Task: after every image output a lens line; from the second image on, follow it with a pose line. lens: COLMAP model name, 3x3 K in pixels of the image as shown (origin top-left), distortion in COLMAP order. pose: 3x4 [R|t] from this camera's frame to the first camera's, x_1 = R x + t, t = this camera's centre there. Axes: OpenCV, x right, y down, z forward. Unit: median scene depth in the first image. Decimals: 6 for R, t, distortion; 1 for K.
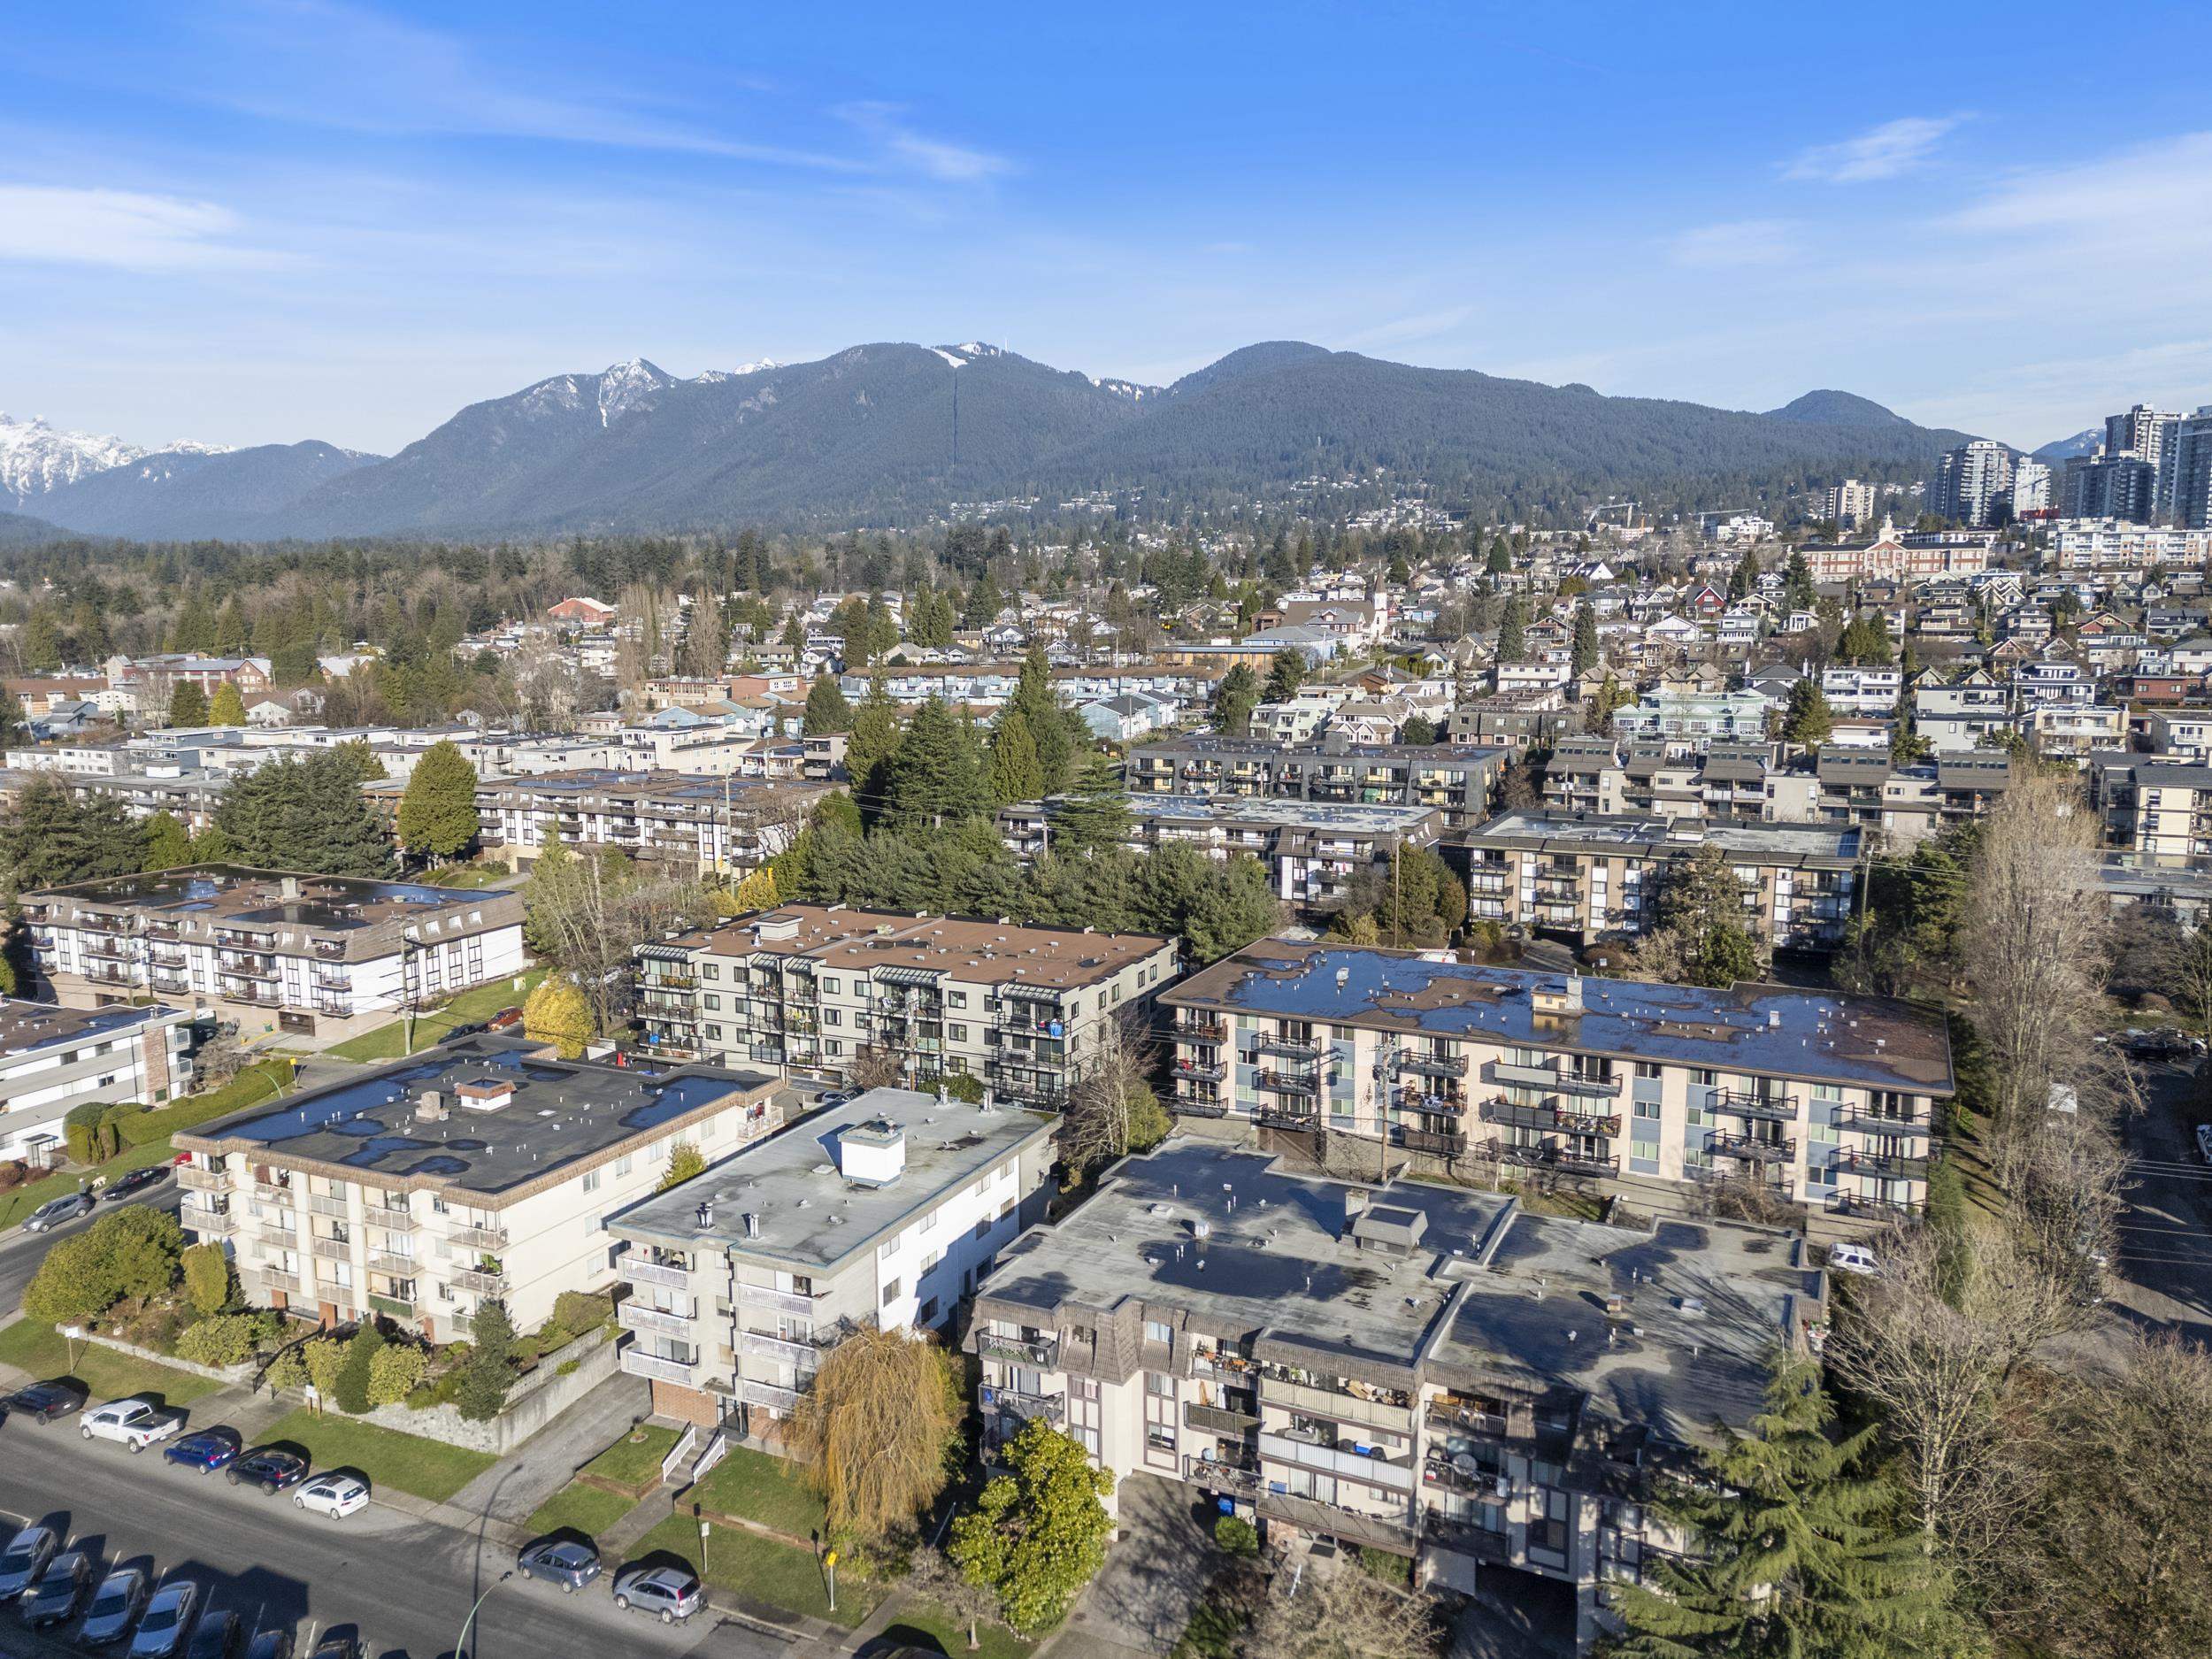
lens RADIAL K [[1609.2, 0, 1107.5], [0, 1609.2, 830.2], [0, 0, 1]] dist [0.079598, -0.021436]
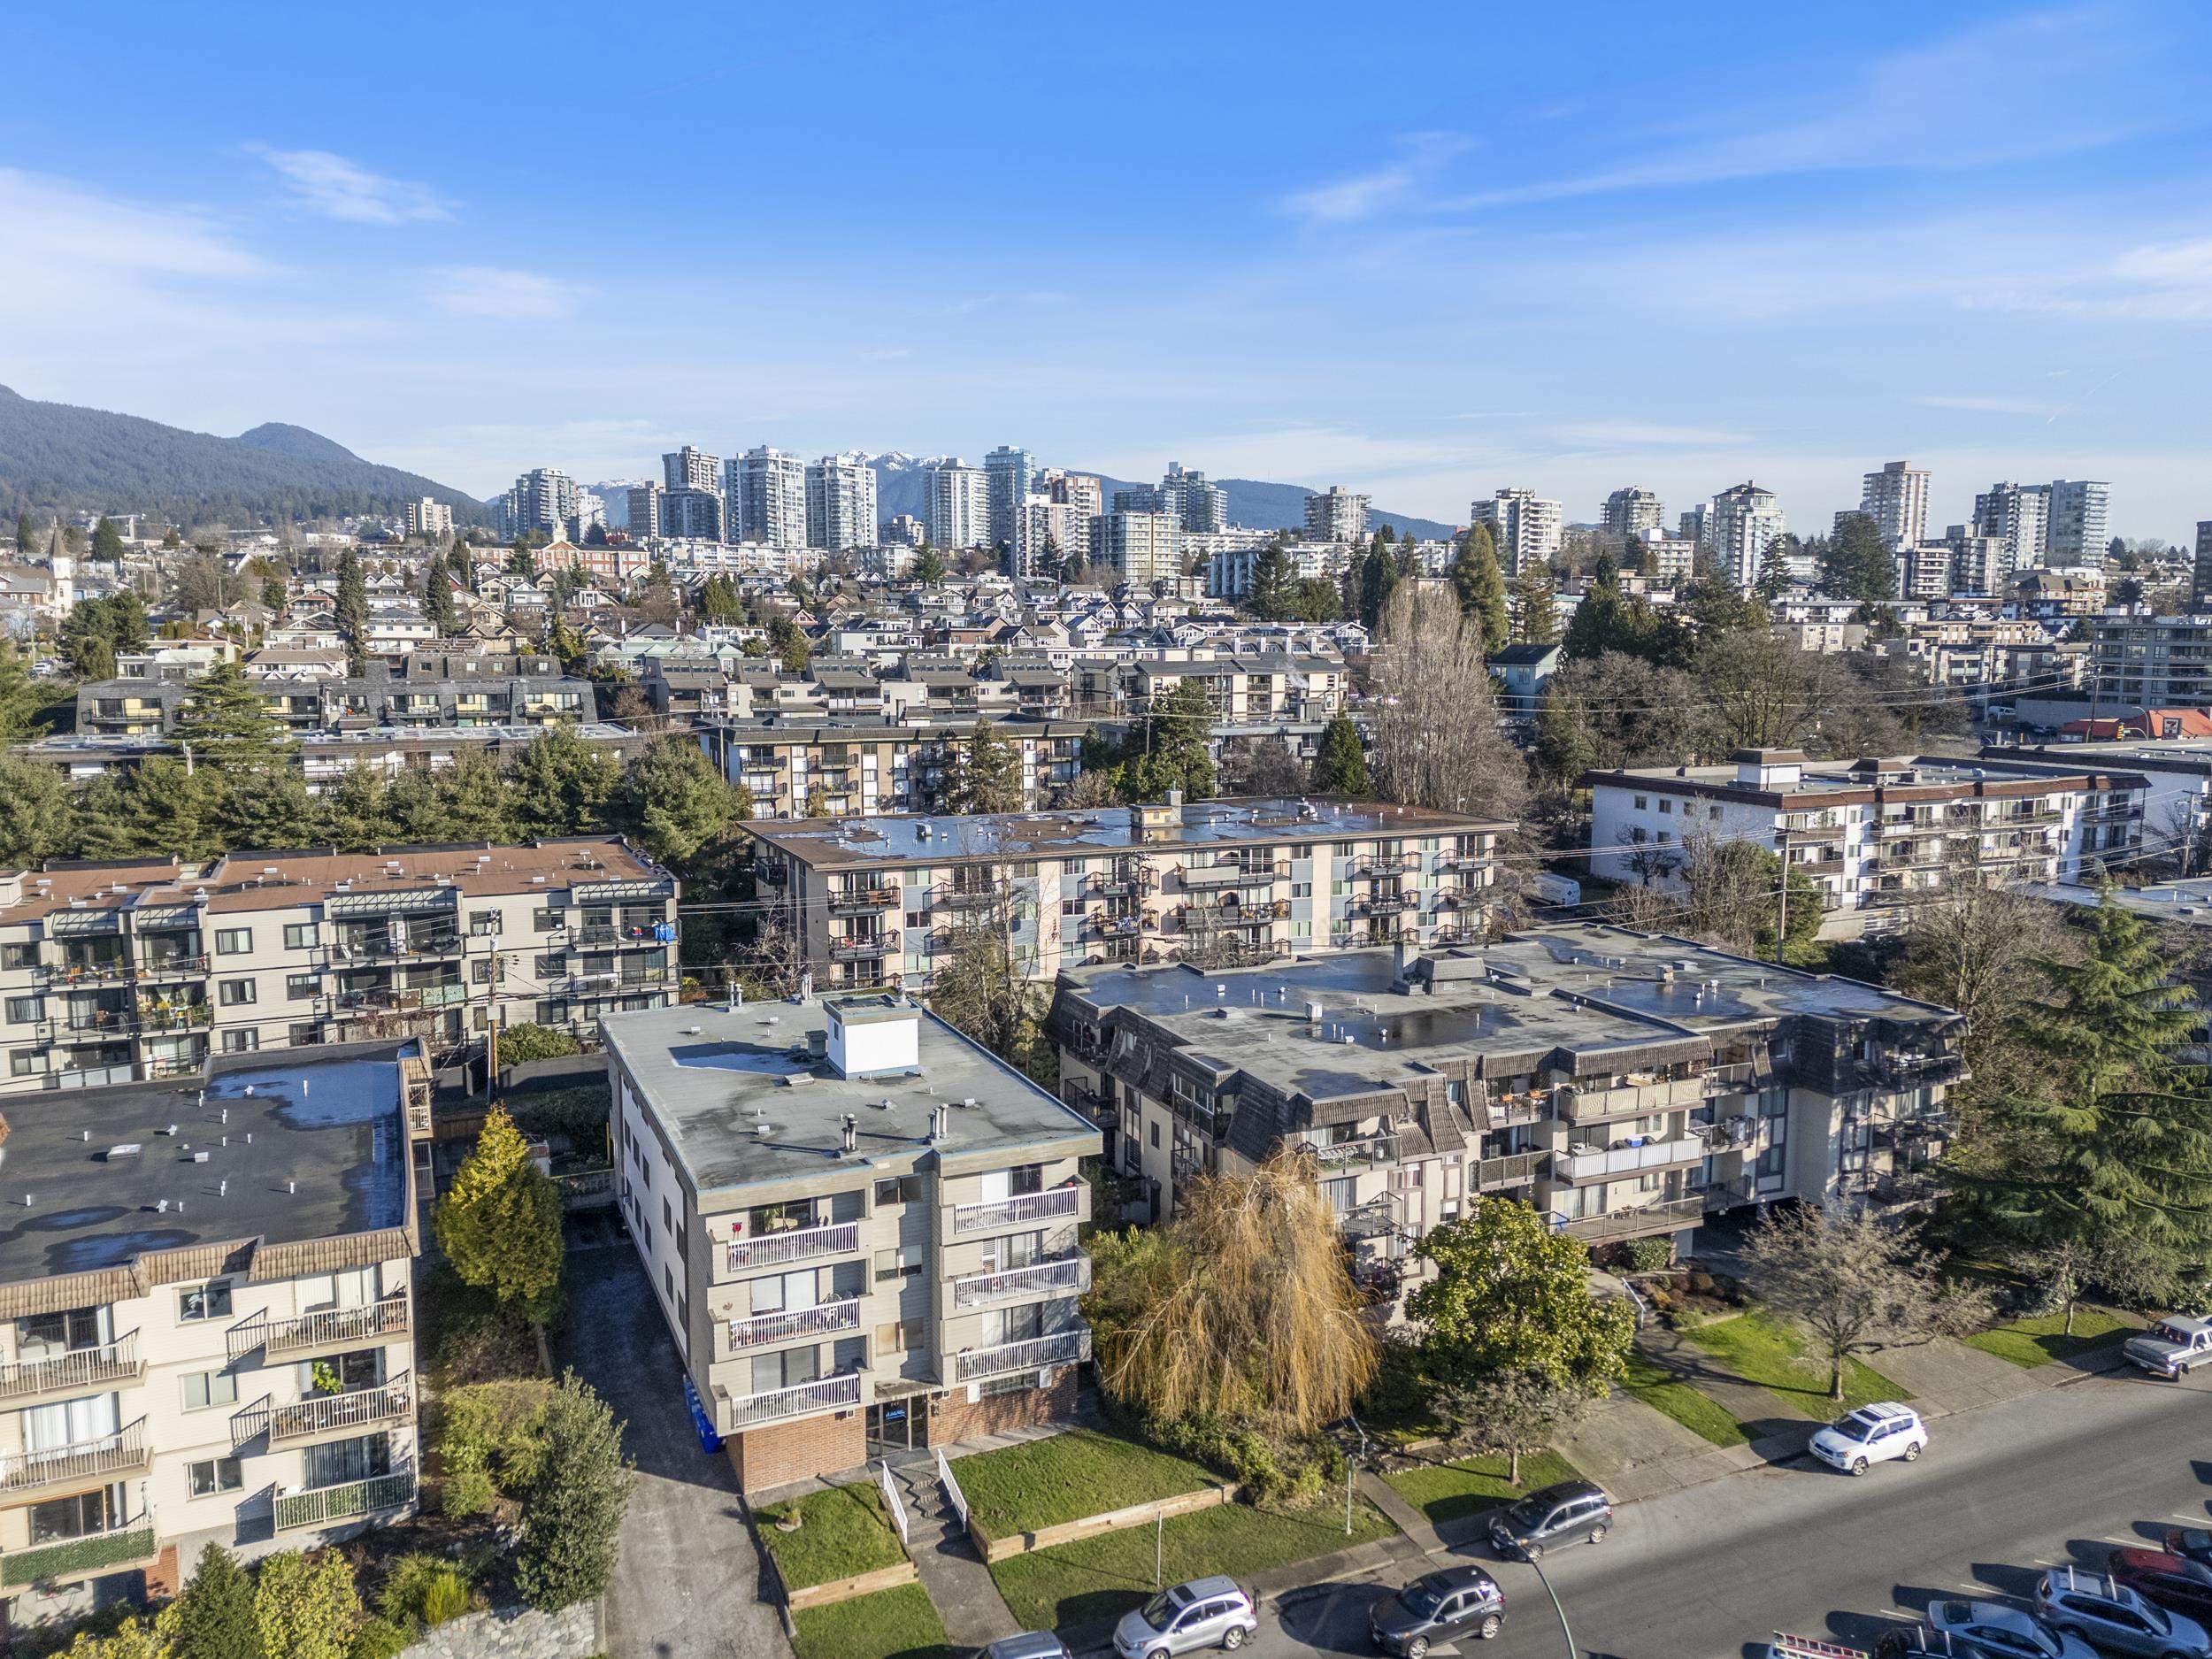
lens RADIAL K [[1609.2, 0, 1110.9], [0, 1609.2, 837.7], [0, 0, 1]] dist [0.079598, -0.021436]
pose [[0.650706, -0.095304, 0.753326, -0.359202], [0.109074, 0.993535, 0.031477, 0.061684], [-0.751455, 0.061686, 0.656894, 0.272025]]
